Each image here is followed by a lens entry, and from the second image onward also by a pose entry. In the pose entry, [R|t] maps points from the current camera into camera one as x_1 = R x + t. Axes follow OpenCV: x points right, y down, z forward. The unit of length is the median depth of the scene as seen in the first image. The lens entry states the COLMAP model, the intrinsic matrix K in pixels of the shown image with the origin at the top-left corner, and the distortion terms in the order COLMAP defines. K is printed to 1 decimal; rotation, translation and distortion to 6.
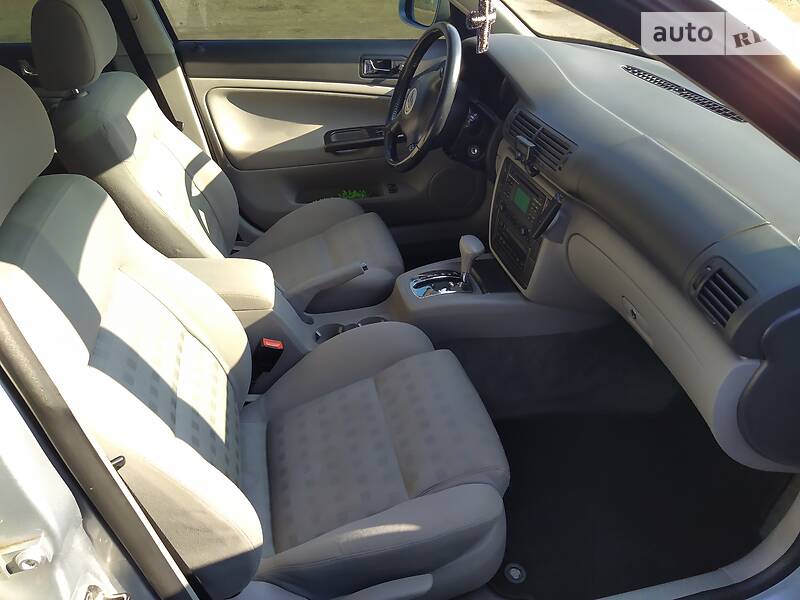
lens RADIAL K [[580.2, 0, 399.3], [0, 580.2, 333.9], [0, 0, 1]] dist [0.080295, -0.076550]
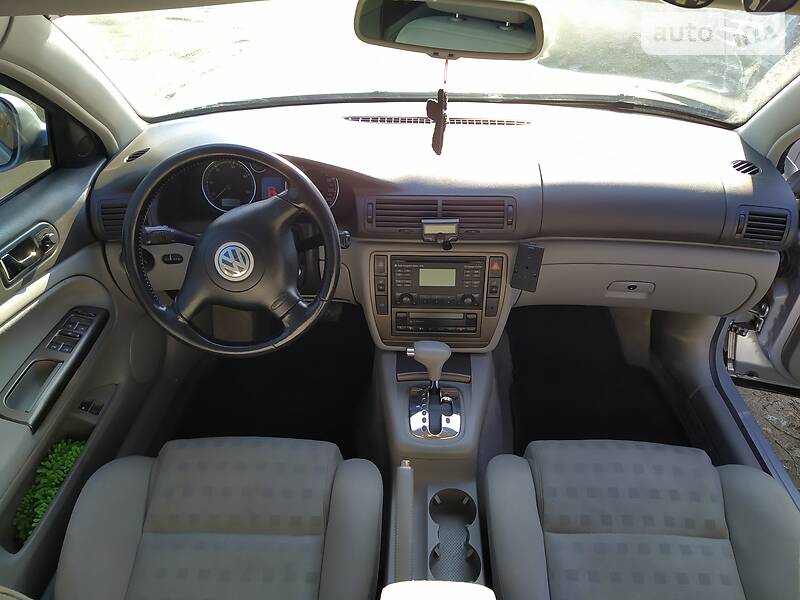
lens RADIAL K [[580.2, 0, 399.3], [0, 580.2, 333.9], [0, 0, 1]] dist [0.080295, -0.076550]
pose [[0.261122, -0.588341, 0.765291, -0.580030], [0.576966, 0.730723, 0.364902, -0.561071], [-0.773903, 0.346263, 0.530261, 0.632502]]
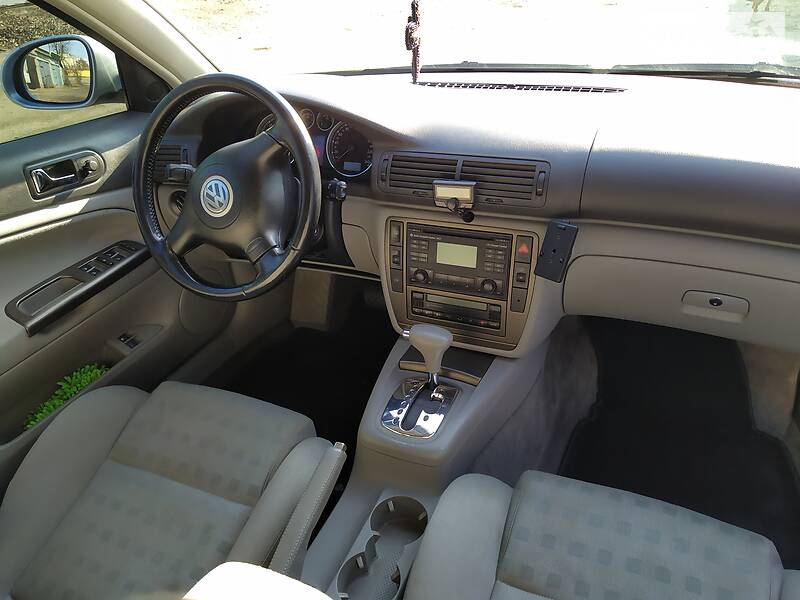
lens RADIAL K [[580.2, 0, 399.3], [0, 580.2, 333.9], [0, 0, 1]] dist [0.080295, -0.076550]
pose [[0.602682, -0.463374, 0.649661, -0.410633], [0.518066, 0.846433, 0.123120, -0.292829], [-0.606945, 0.262365, 0.750188, 0.521778]]
